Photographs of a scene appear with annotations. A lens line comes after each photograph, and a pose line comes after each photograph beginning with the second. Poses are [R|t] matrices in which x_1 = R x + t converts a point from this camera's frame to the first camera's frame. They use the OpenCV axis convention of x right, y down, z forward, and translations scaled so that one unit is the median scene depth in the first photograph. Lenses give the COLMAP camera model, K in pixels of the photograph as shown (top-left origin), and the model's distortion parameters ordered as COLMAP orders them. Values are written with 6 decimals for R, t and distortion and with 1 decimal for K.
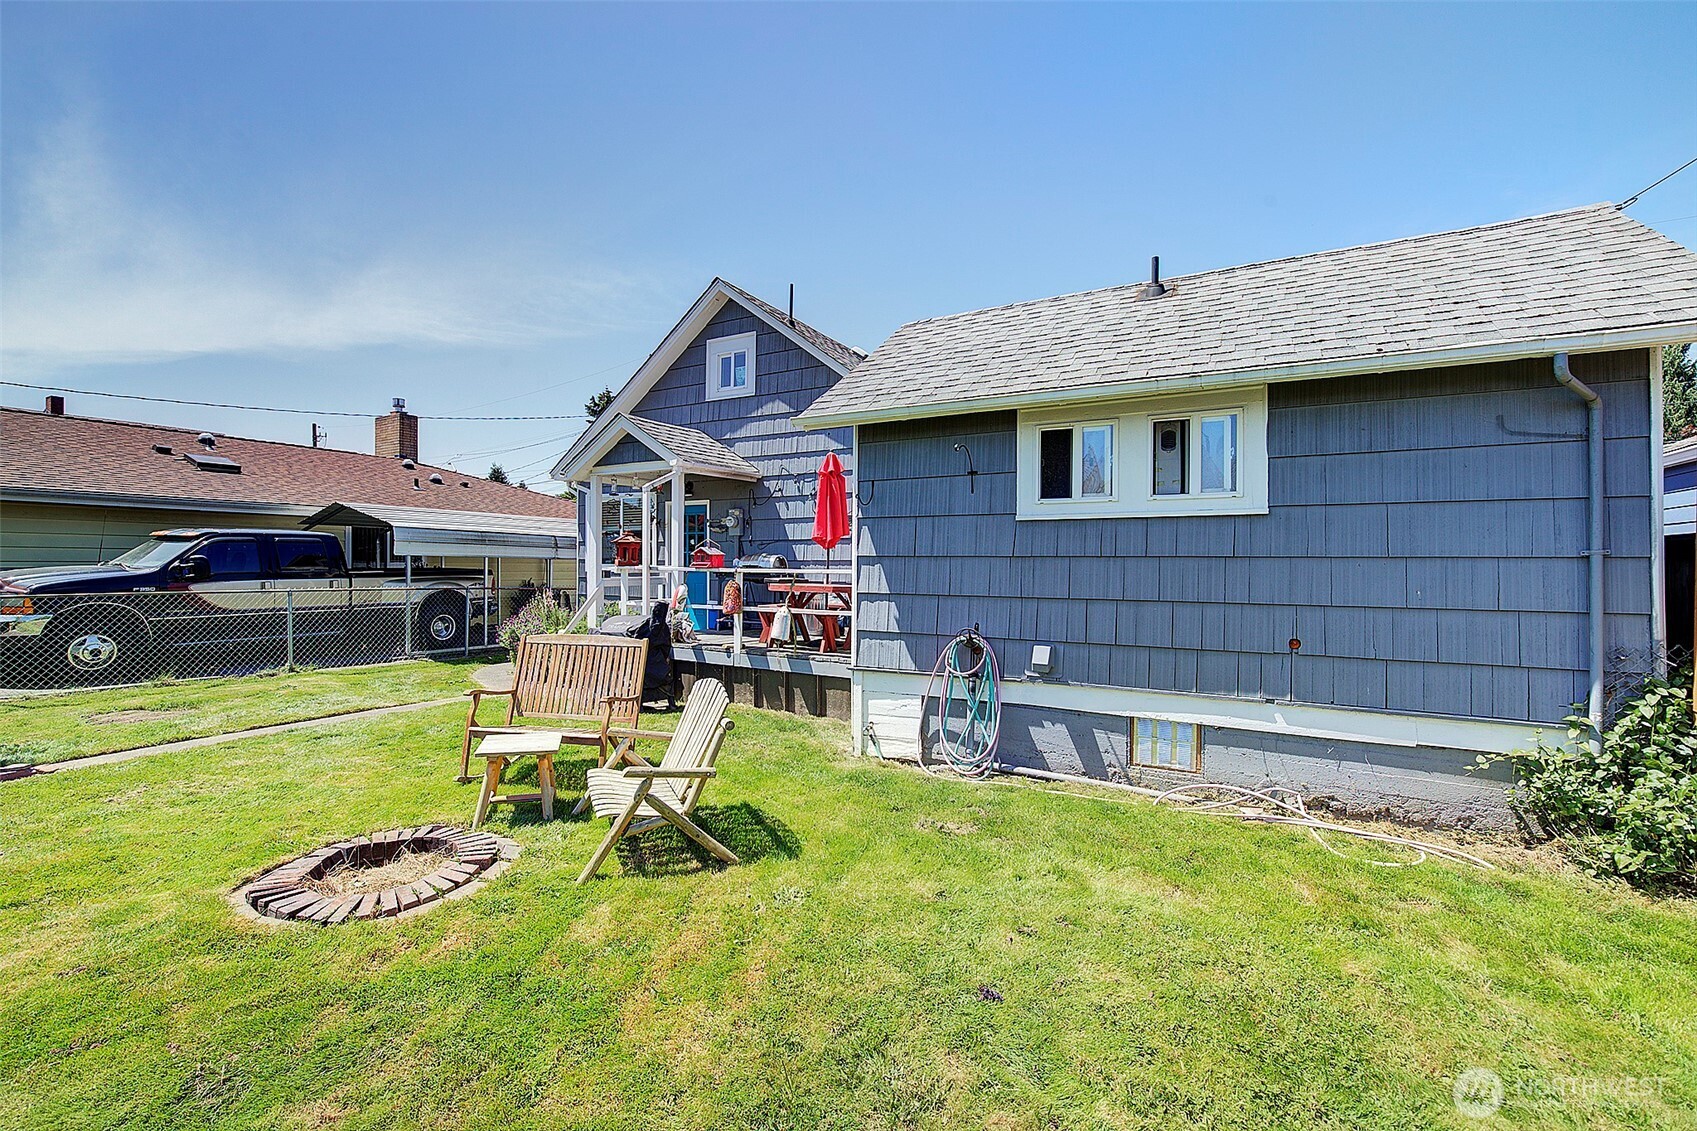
lens RADIAL K [[718.0, 0, 863.4], [0, 718.0, 562.8], [0, 0, 1]] dist [-0.016095, 0.002235]
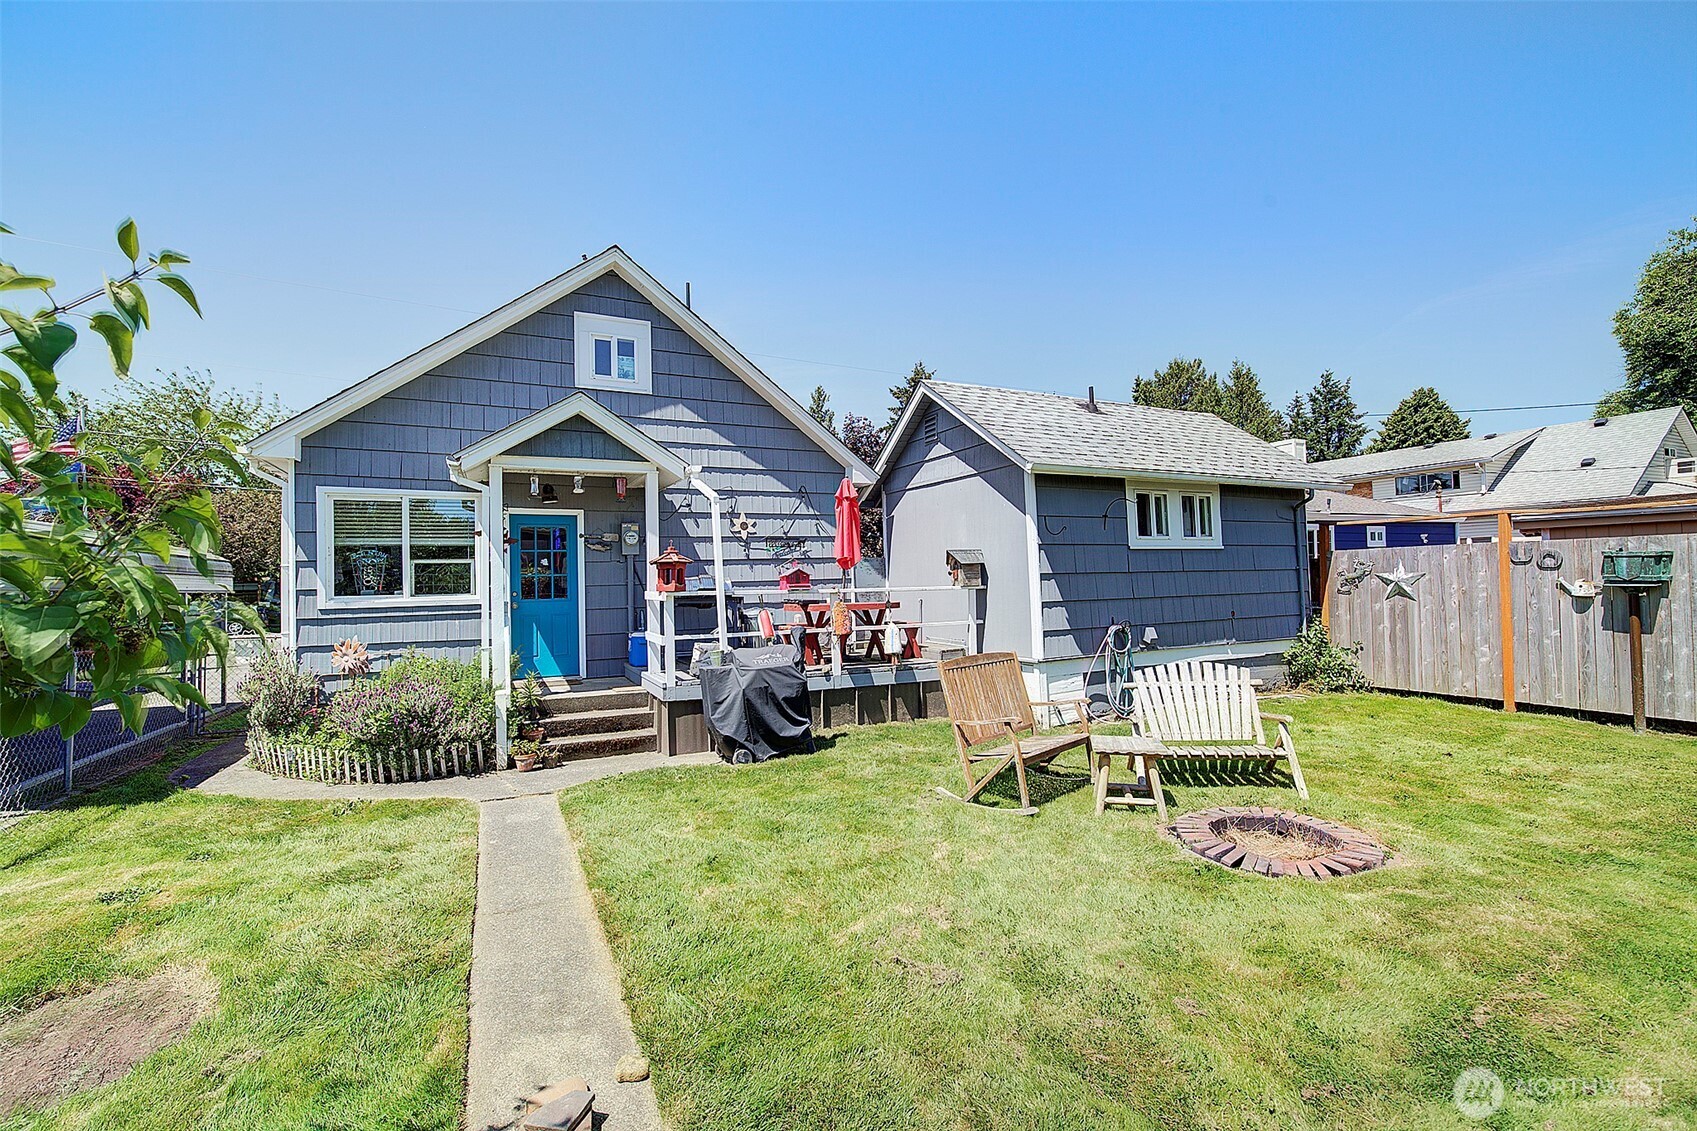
lens RADIAL K [[718.0, 0, 840.6], [0, 718.0, 568.3], [0, 0, 1]] dist [-0.016095, 0.002235]
pose [[0.581581, -0.002380, 0.813485, -0.712598], [0.021878, 0.999680, -0.012717, -0.005819], [-0.813195, 0.025193, 0.581446, 0.306548]]
